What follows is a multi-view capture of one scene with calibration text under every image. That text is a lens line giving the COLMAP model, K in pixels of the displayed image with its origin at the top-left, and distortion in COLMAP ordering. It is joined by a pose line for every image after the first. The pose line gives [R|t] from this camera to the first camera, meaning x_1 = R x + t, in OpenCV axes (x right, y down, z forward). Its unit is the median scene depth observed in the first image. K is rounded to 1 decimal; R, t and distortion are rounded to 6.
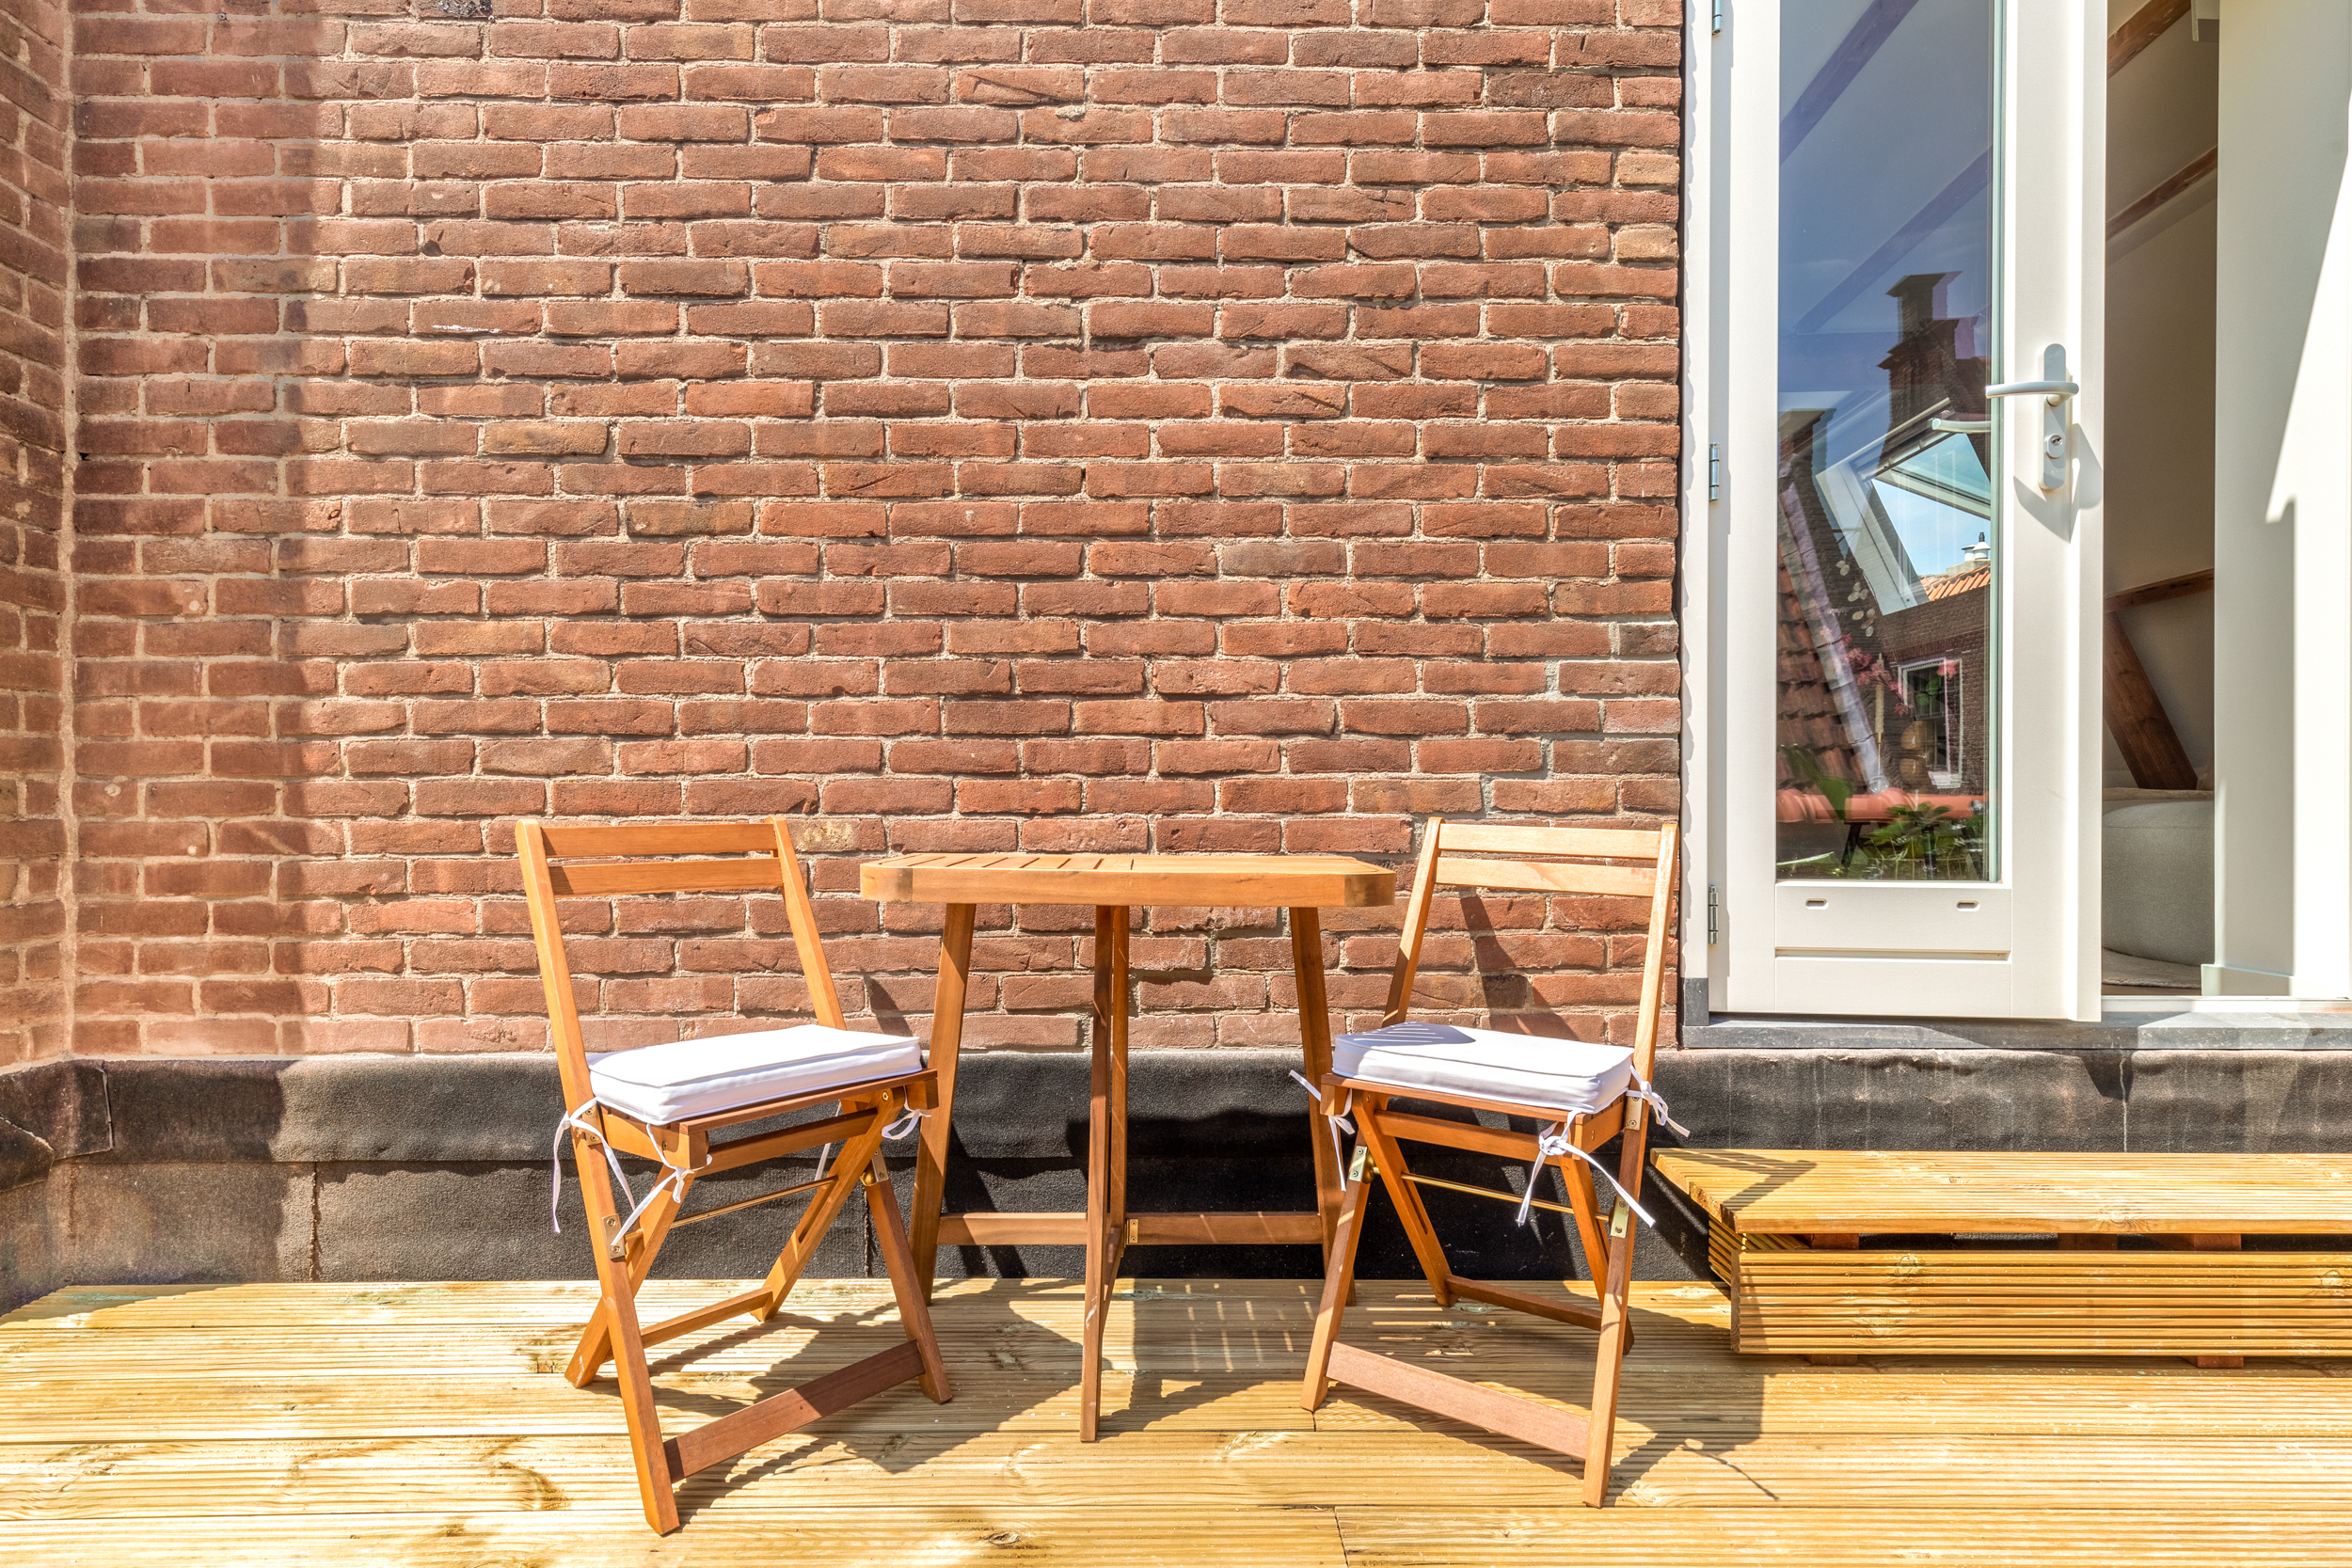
lens RADIAL K [[1119.9, 0, 1172.5], [0, 1119.9, 781.2], [0, 0, 1]] dist [0.006022, -0.001051]
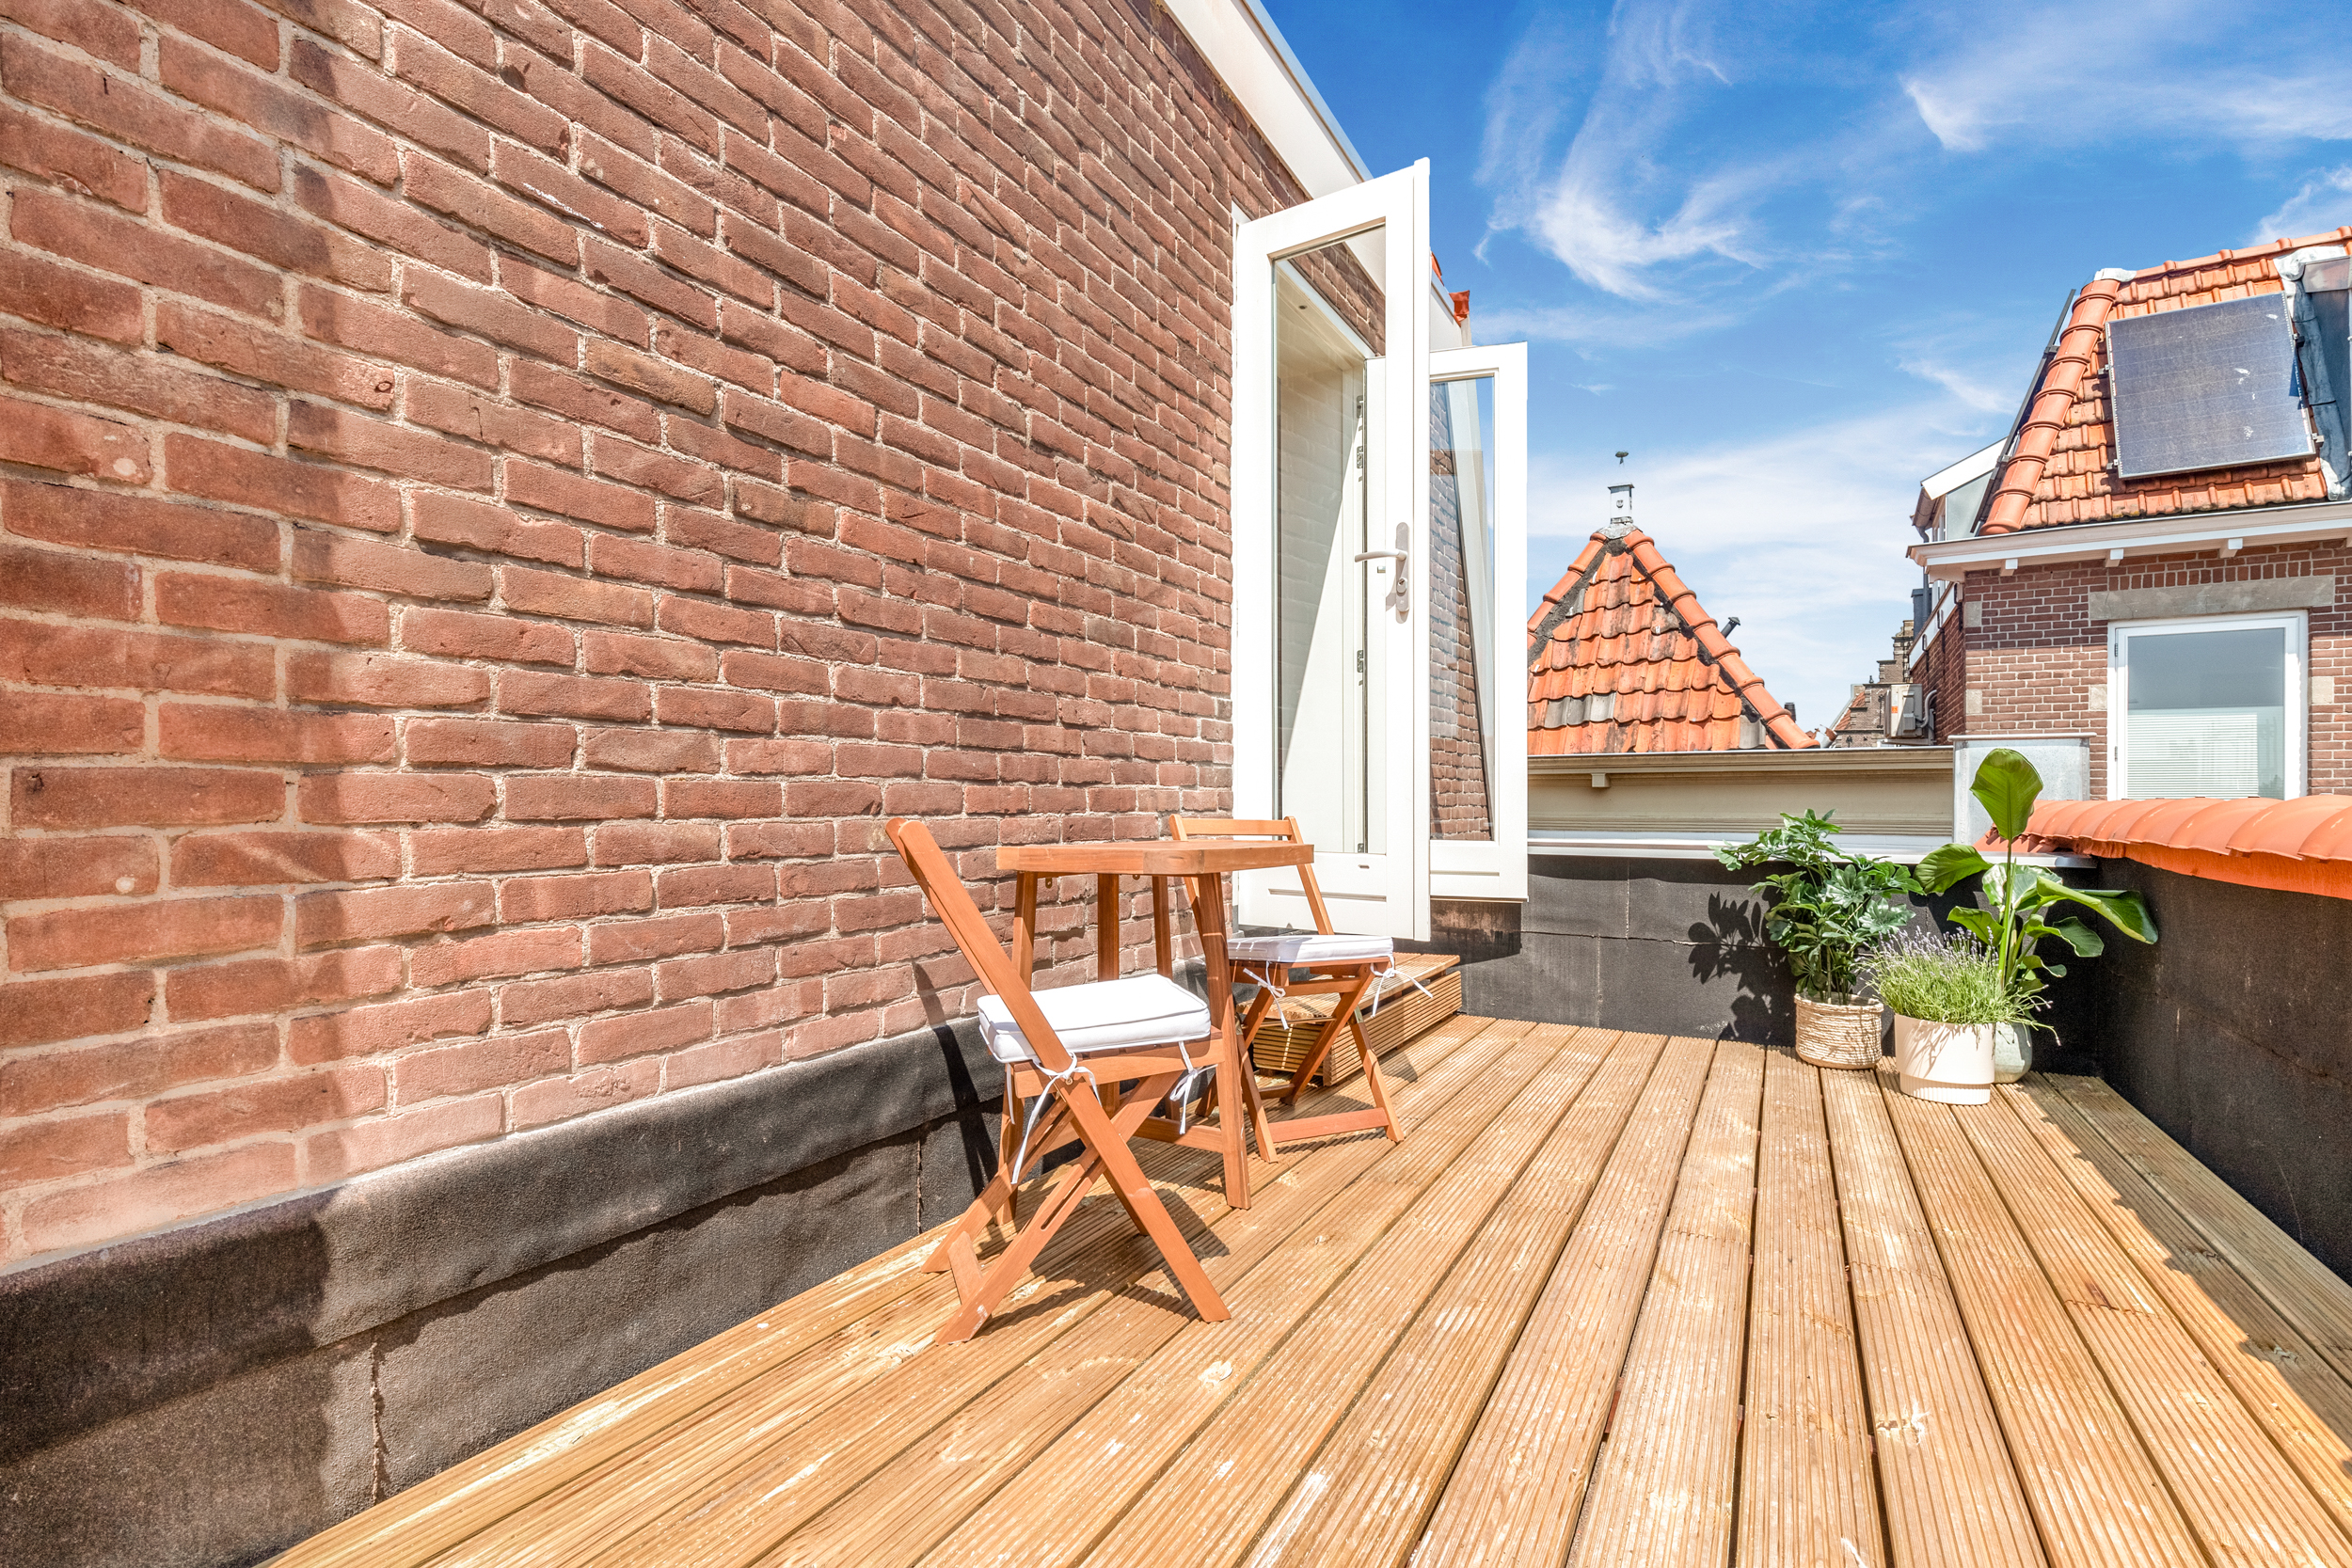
lens RADIAL K [[1119.9, 0, 1162.3], [0, 1119.9, 793.3], [0, 0, 1]] dist [0.006022, -0.001051]
pose [[0.495911, 0.009538, 0.868321, -1.105986], [-0.008645, 0.999944, -0.006047, 0.012525], [-0.868330, -0.004508, 0.495966, 0.239579]]
